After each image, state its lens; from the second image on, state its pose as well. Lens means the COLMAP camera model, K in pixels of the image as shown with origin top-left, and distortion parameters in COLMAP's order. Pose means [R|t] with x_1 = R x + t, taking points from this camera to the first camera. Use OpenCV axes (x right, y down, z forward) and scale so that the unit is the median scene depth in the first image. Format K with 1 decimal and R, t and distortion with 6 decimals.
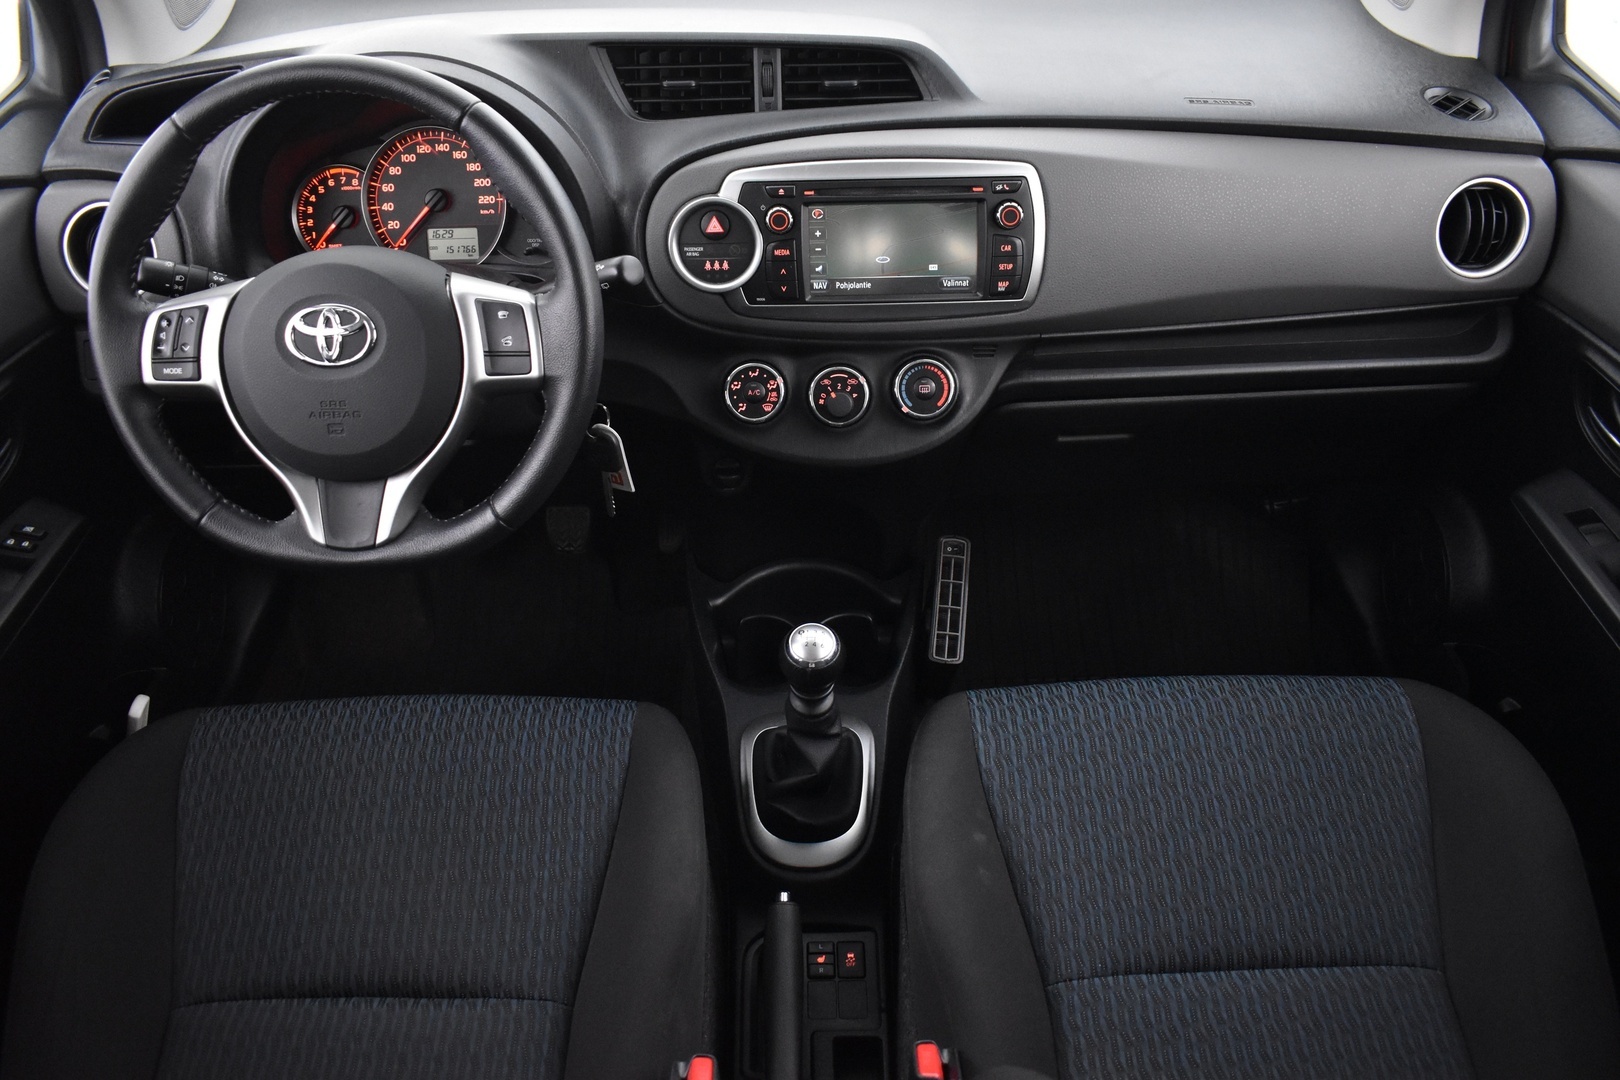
lens RADIAL K [[1267.6, 0, 803.2], [0, 1267.6, 508.8], [0, 0, 1]] dist [-0.105130, 0.010258]
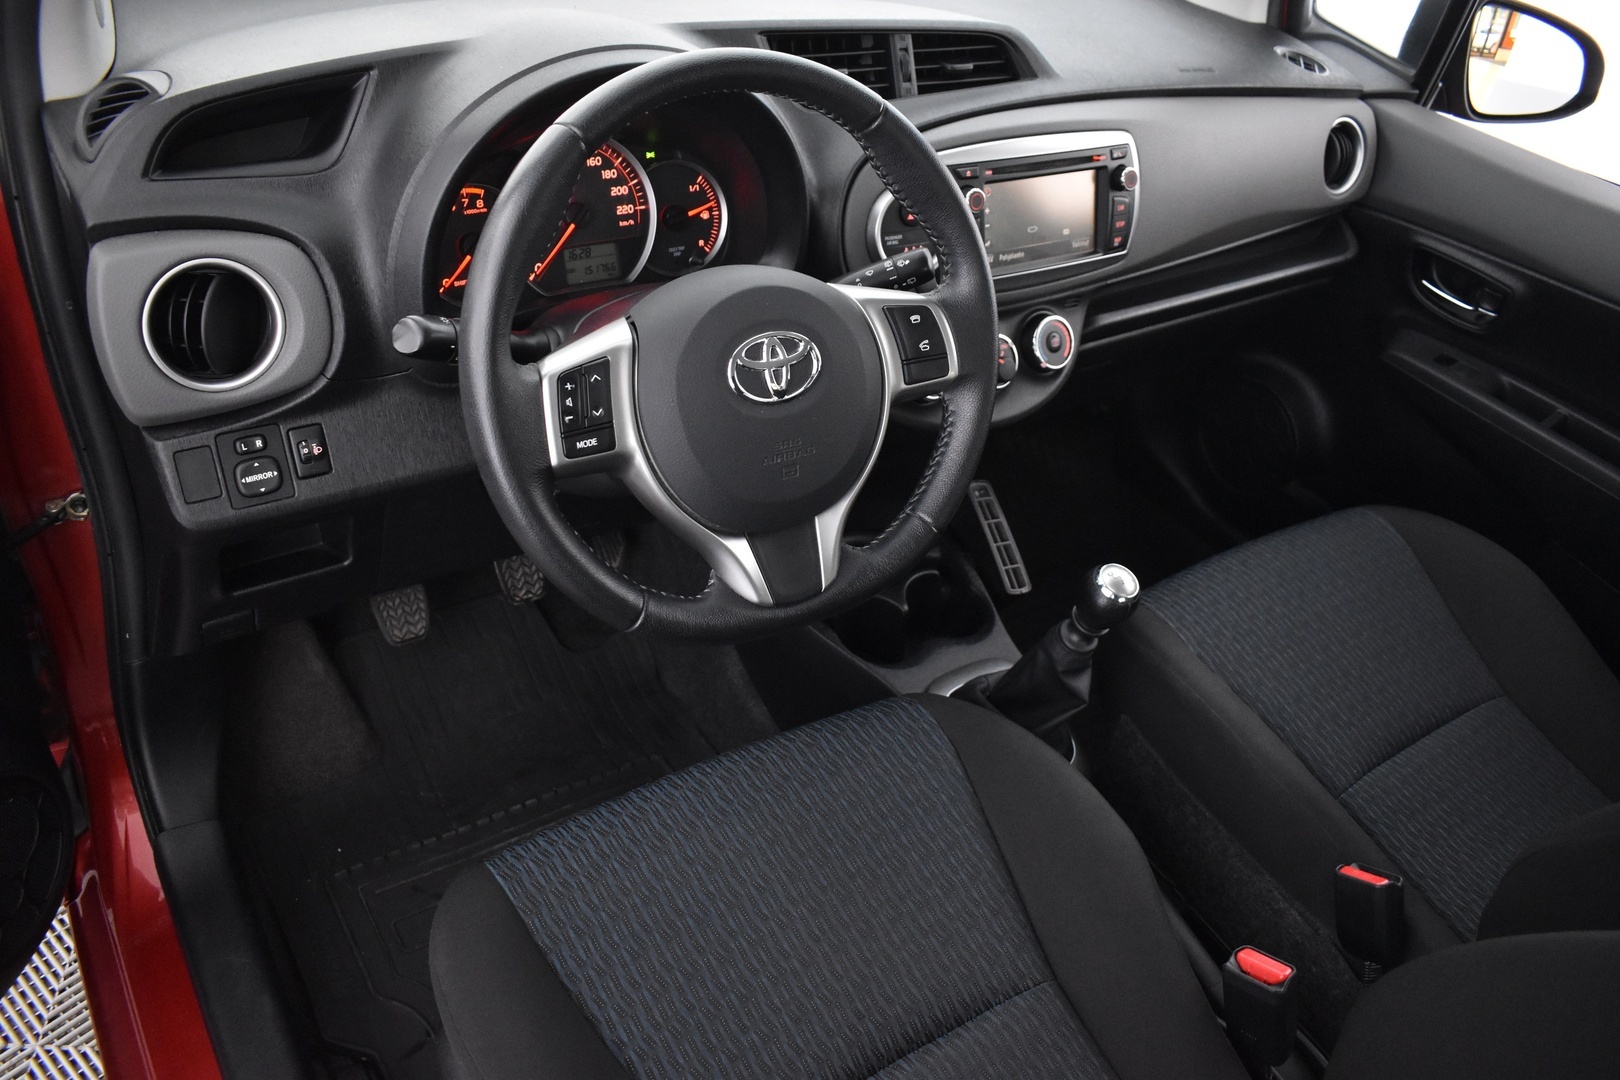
lens RADIAL K [[1267.6, 0, 803.2], [0, 1267.6, 508.8], [0, 0, 1]] dist [-0.105130, 0.010258]
pose [[0.832065, -0.219051, 0.509593, -0.691717], [0.207775, 0.974915, 0.079815, -0.089349], [-0.514294, 0.039470, 0.856705, 0.184826]]
